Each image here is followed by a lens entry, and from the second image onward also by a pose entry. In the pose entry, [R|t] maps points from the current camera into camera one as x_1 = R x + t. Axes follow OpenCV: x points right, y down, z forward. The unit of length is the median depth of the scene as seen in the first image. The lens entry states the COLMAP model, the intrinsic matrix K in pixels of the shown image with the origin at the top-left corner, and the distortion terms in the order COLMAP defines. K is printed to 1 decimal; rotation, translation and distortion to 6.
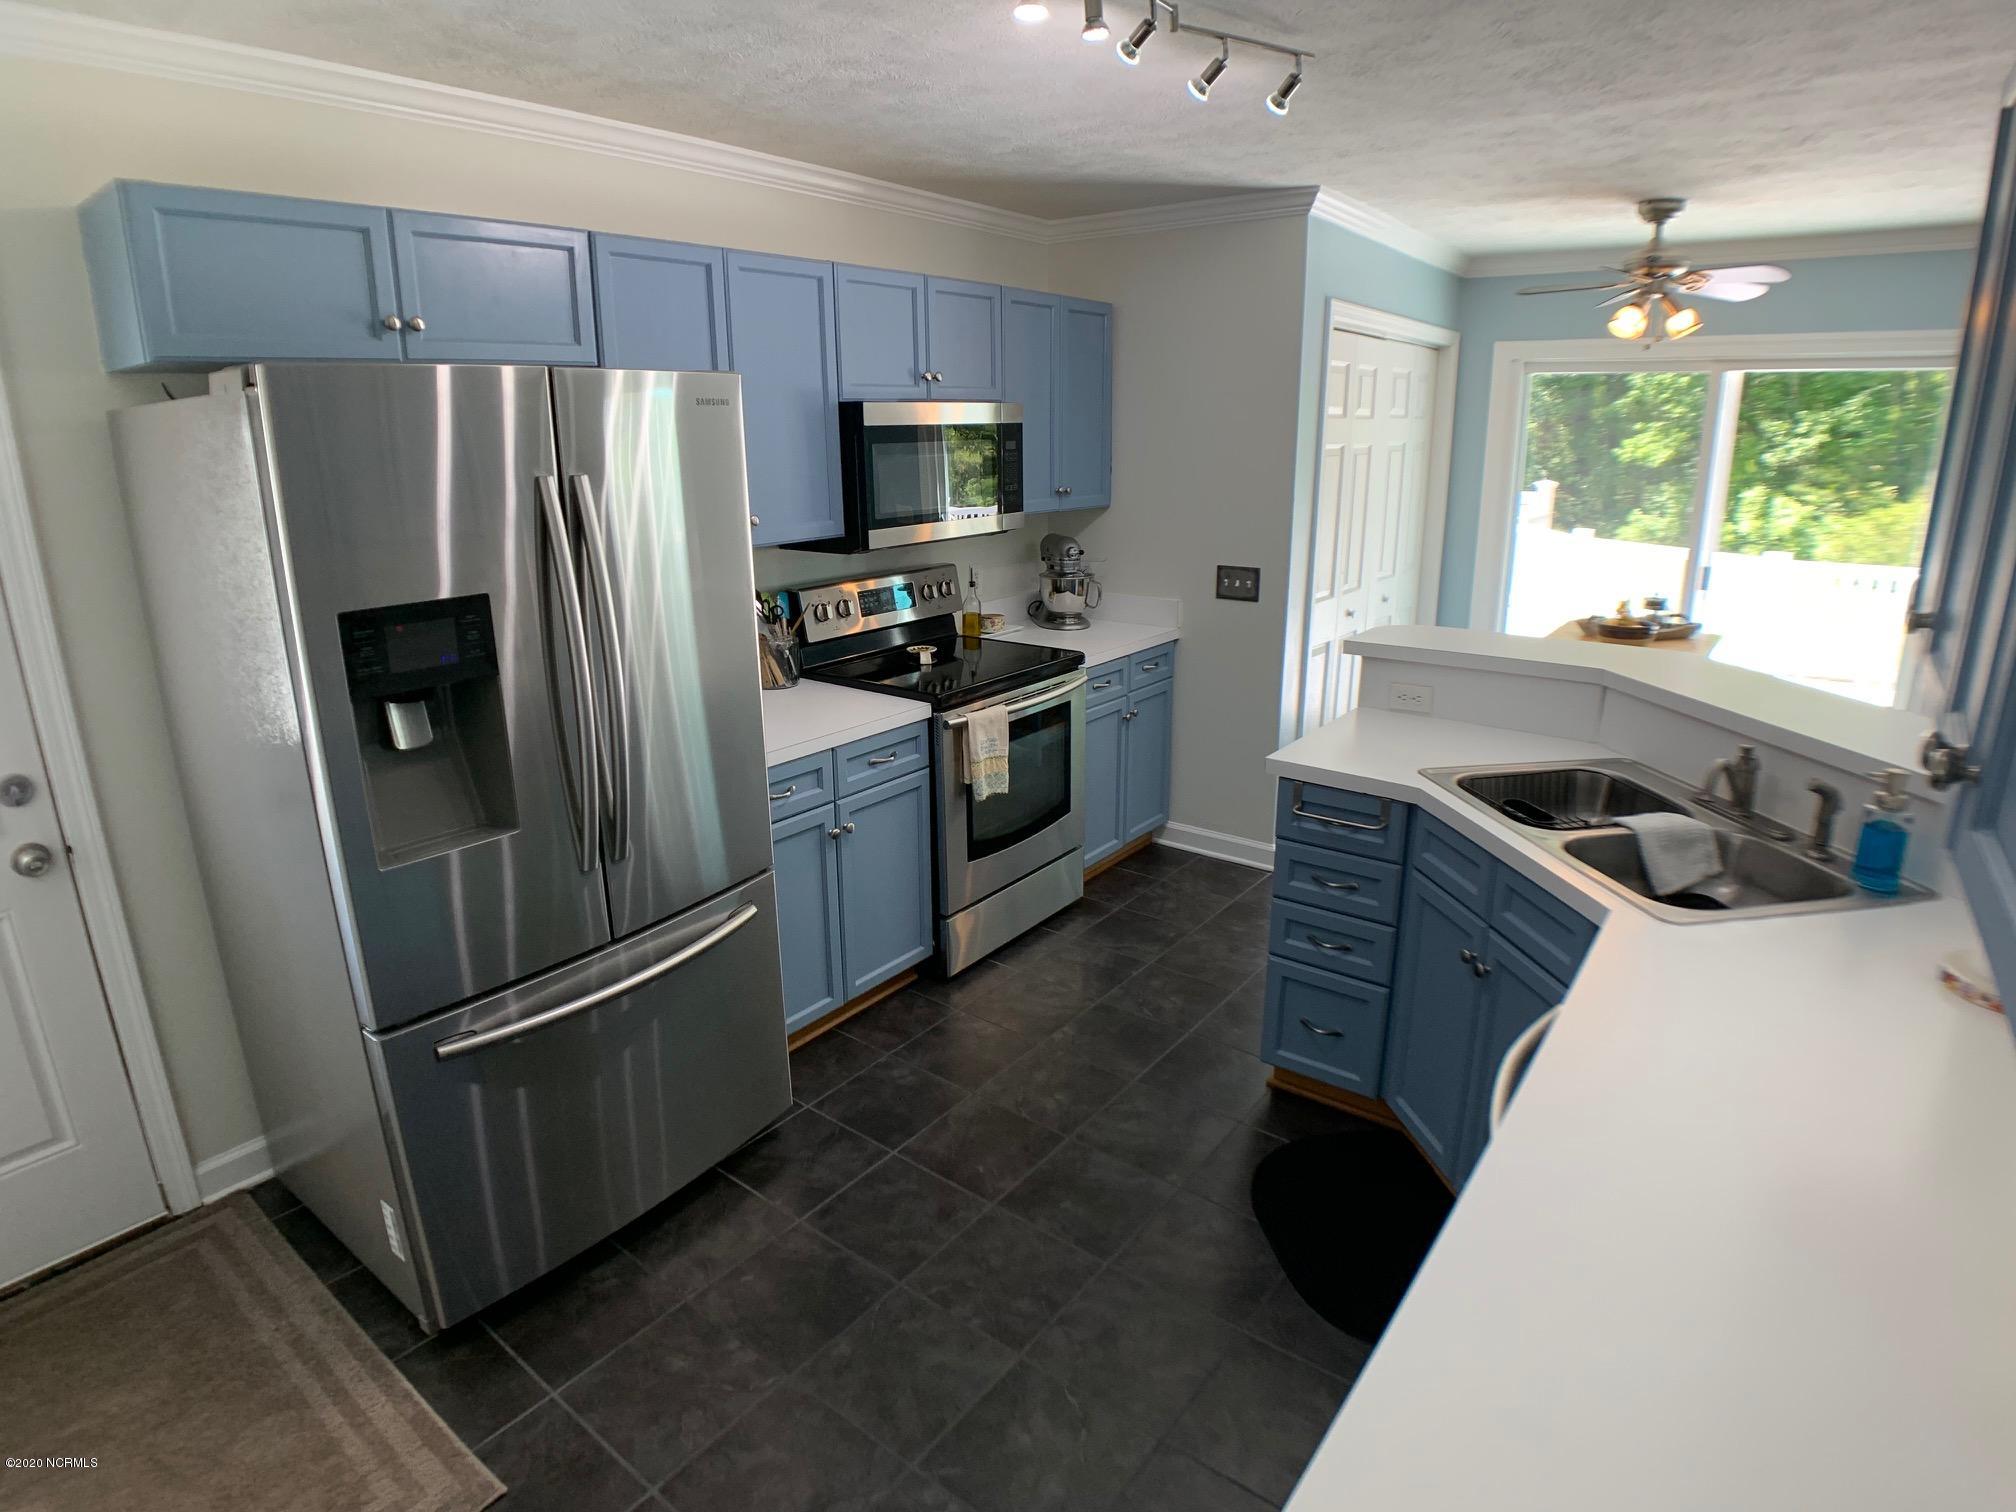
lens RADIAL K [[1101.5, 0, 999.0], [0, 1101.5, 729.0], [0, 0, 1]] dist [-0.053402, 0.001611]
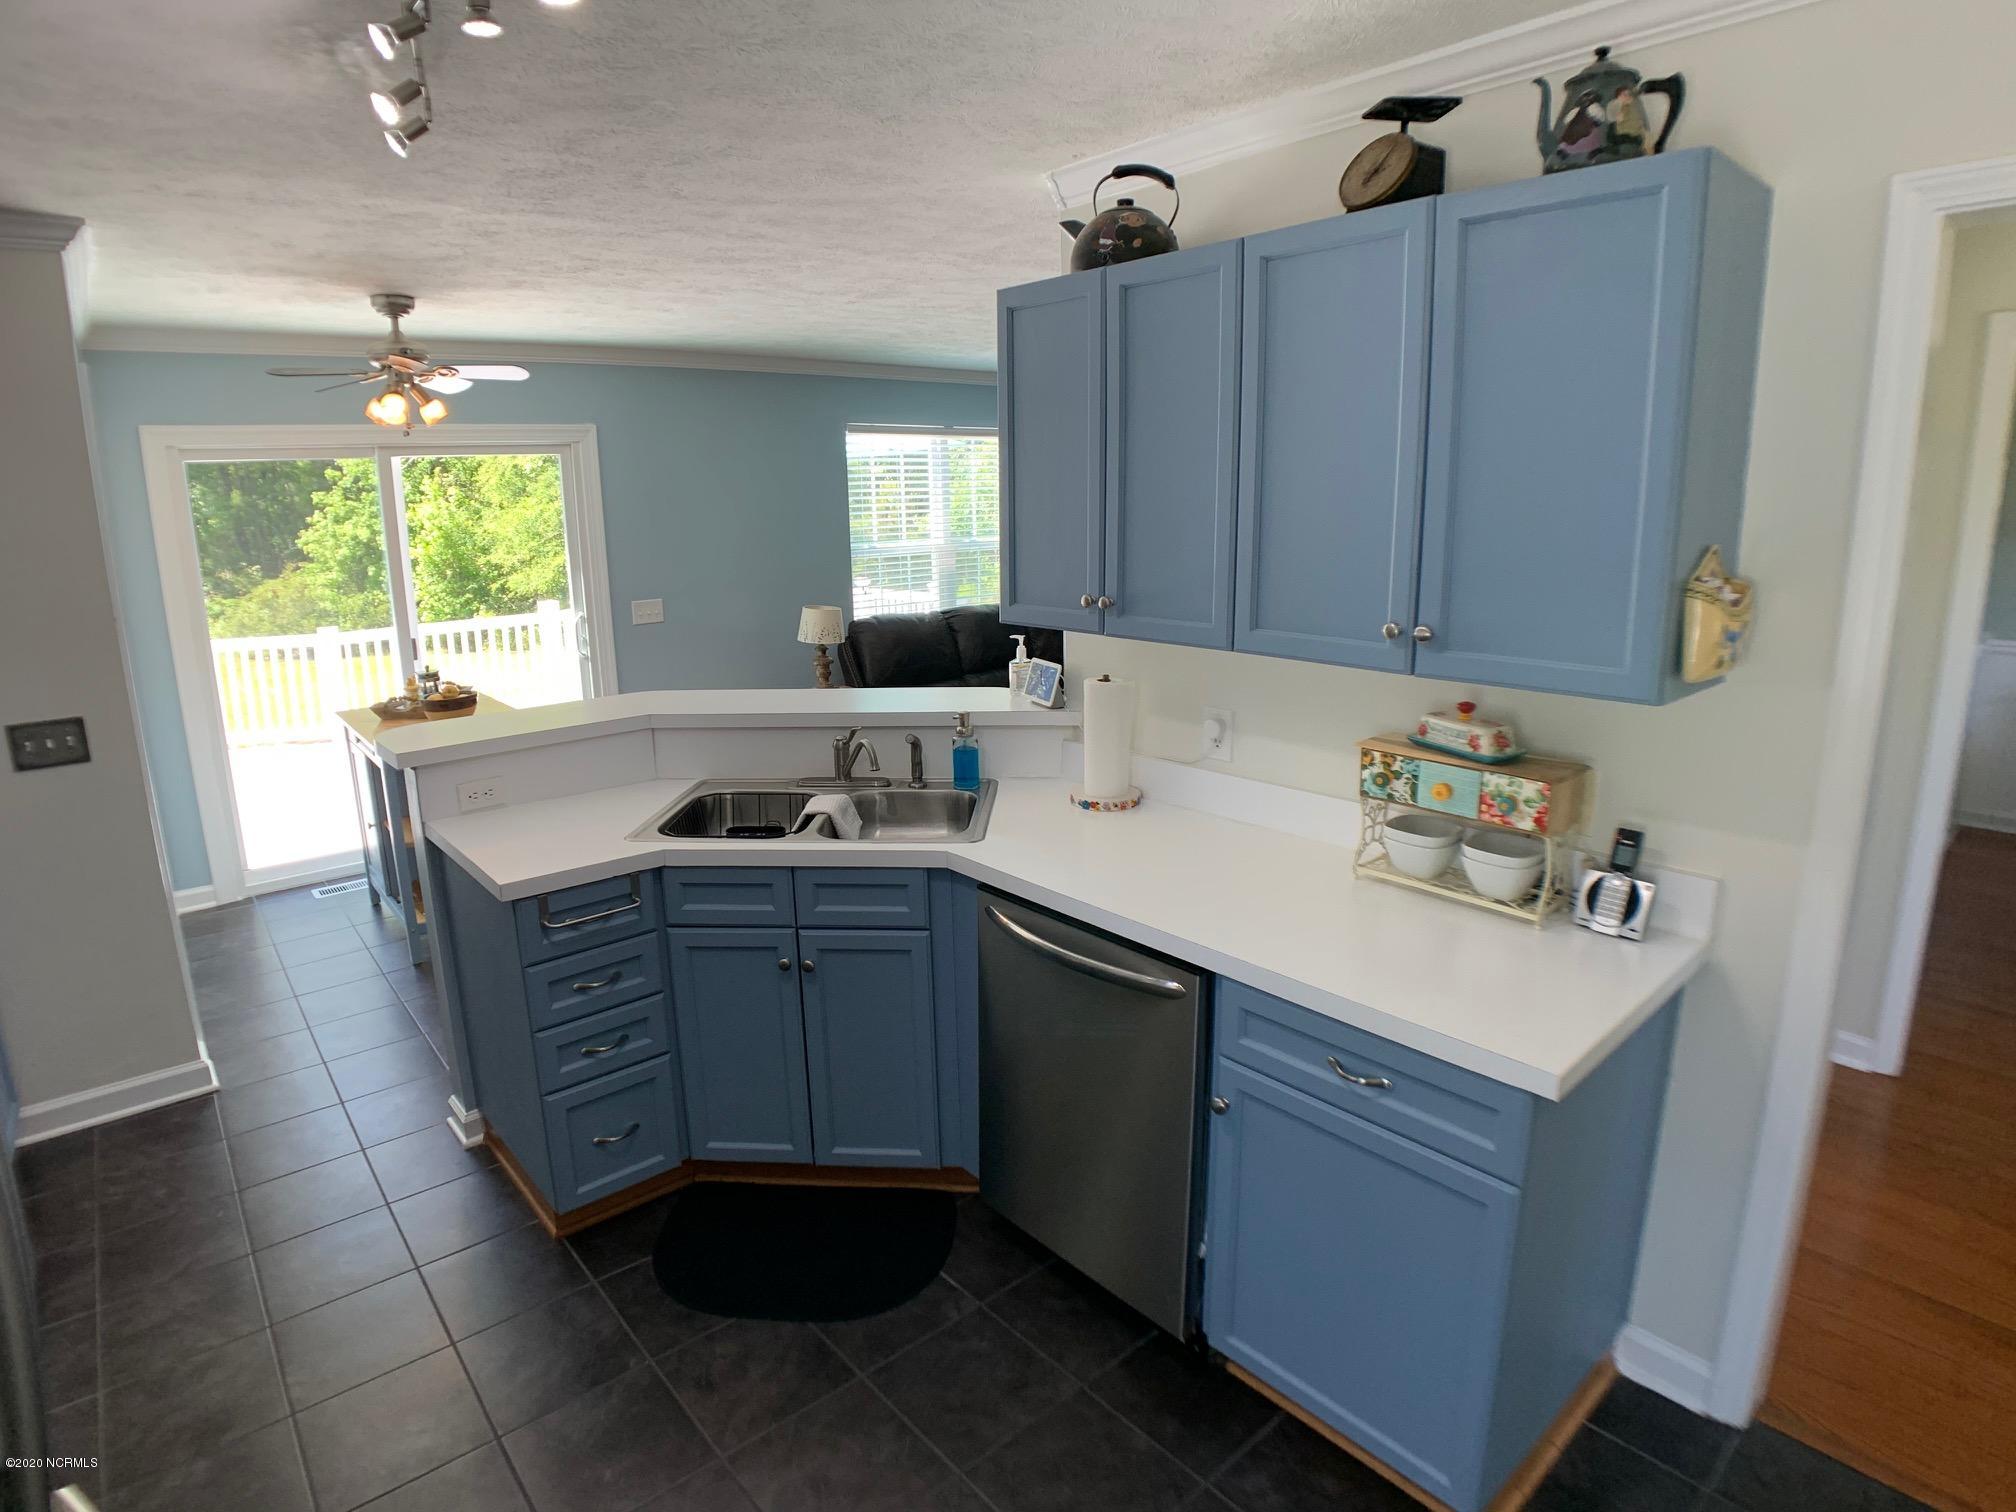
lens RADIAL K [[1098.2, 0, 1010.0], [0, 1098.2, 721.3], [0, 0, 1]] dist [-0.092654, 0.022911]
pose [[0.209044, -0.200129, 0.957209, -0.327614], [0.278254, 0.950547, 0.137968, -0.072365], [-0.937484, 0.237506, 0.254392, 0.265874]]
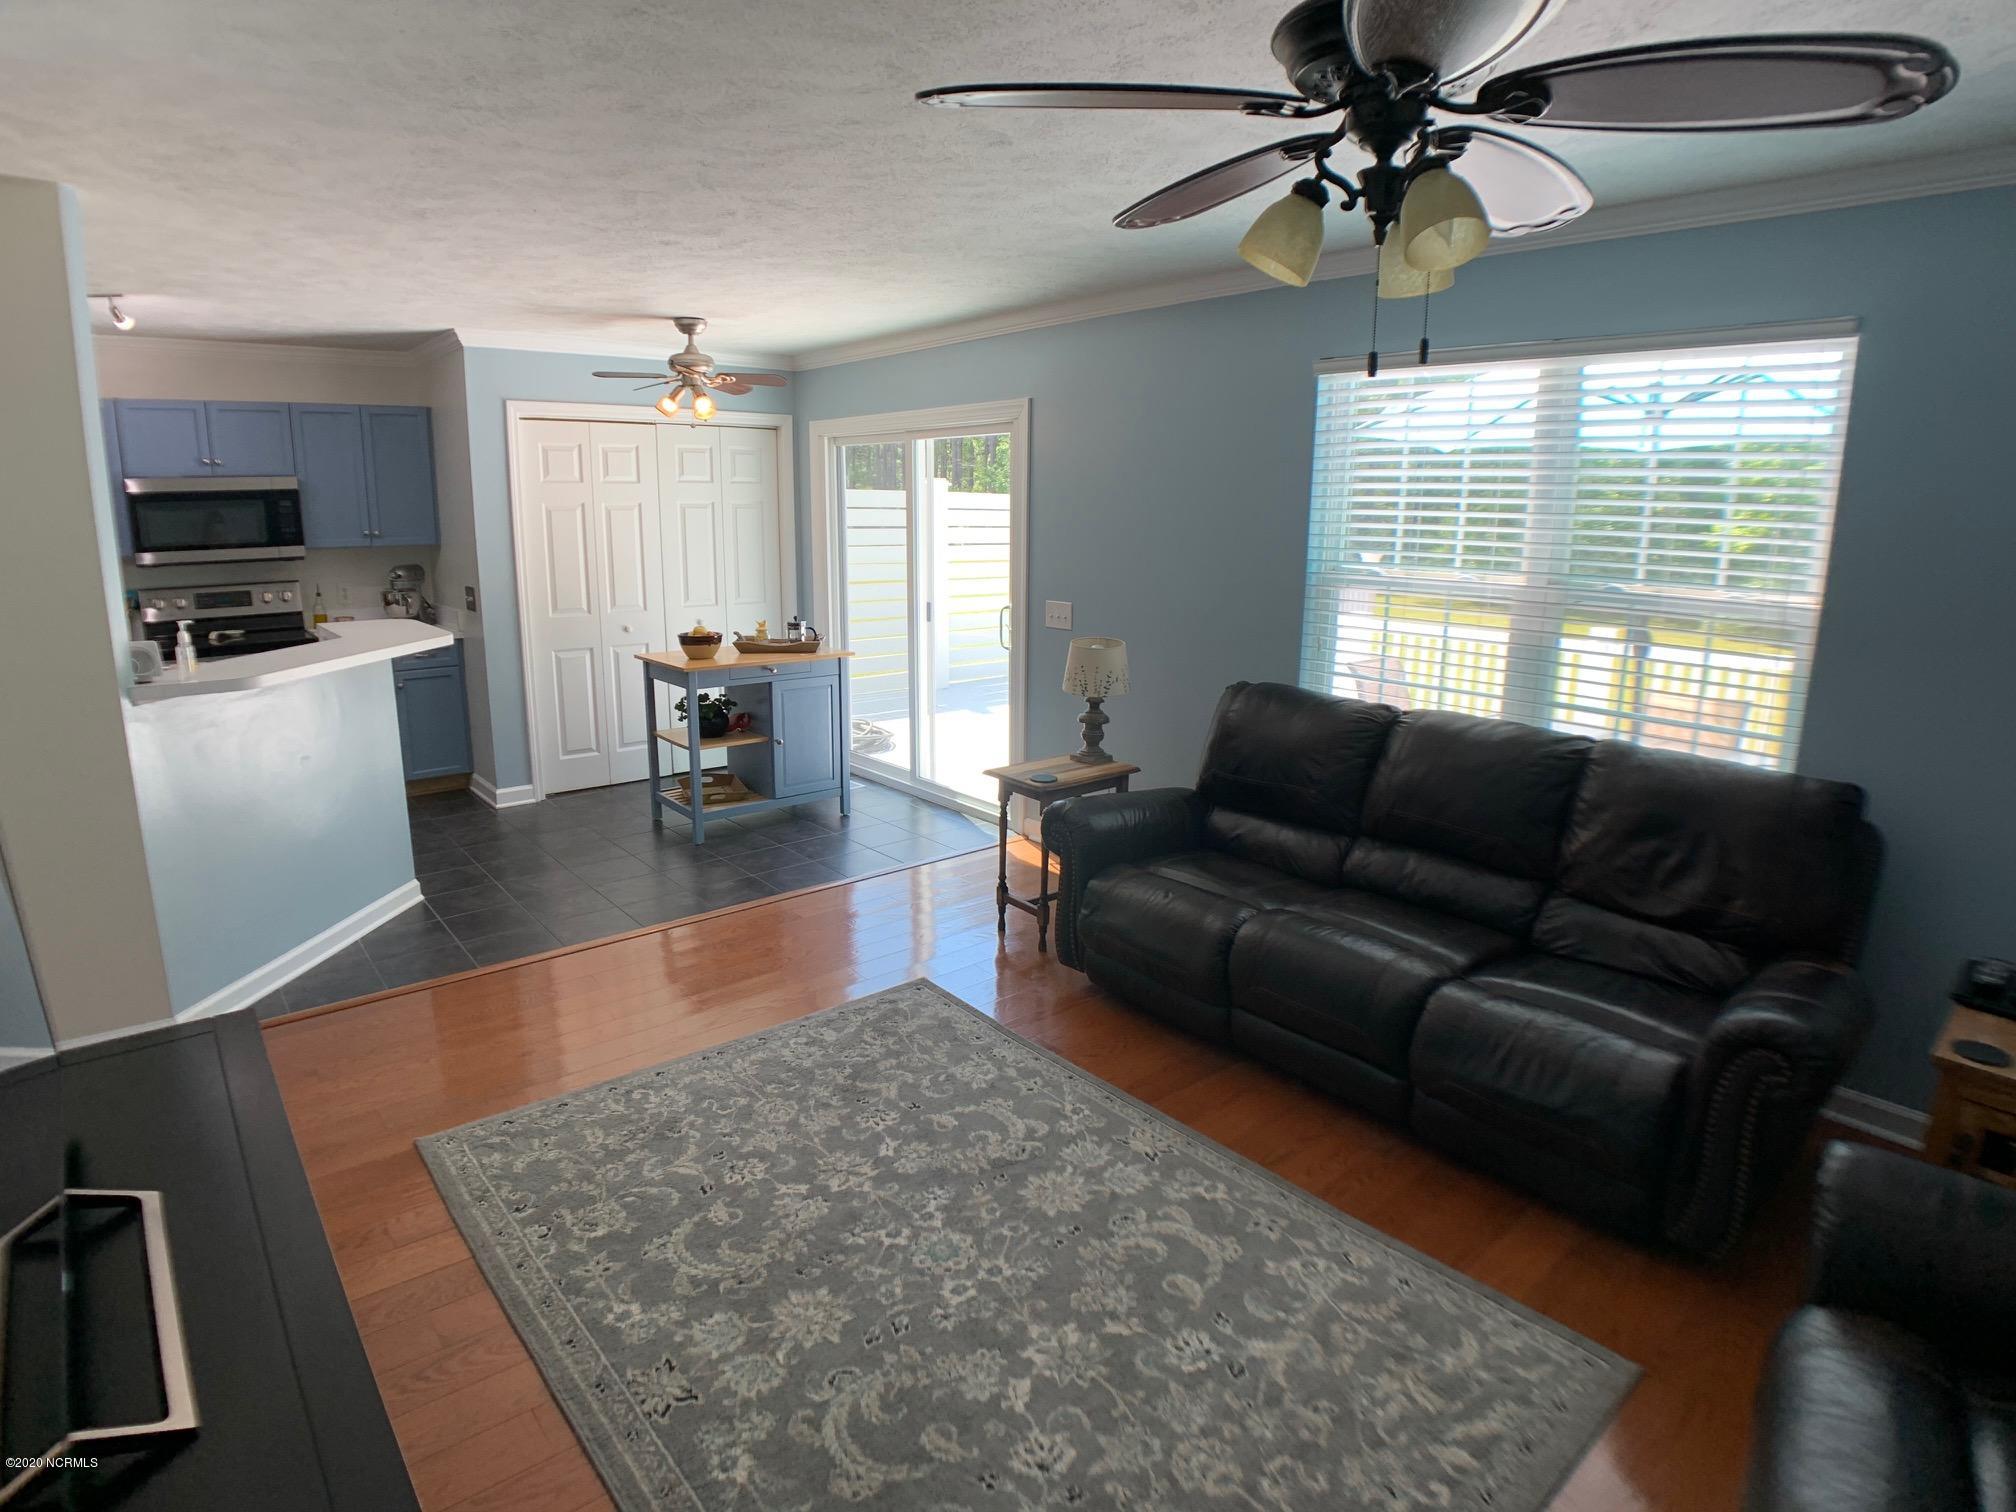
lens RADIAL K [[1101.5, 0, 999.0], [0, 1101.5, 729.0], [0, 0, 1]] dist [-0.053402, 0.001611]
pose [[0.972126, 0.056074, -0.227654, 1.355879], [-0.069485, 0.996262, -0.051320, 0.068380], [0.223926, 0.065708, 0.972389, -0.233986]]
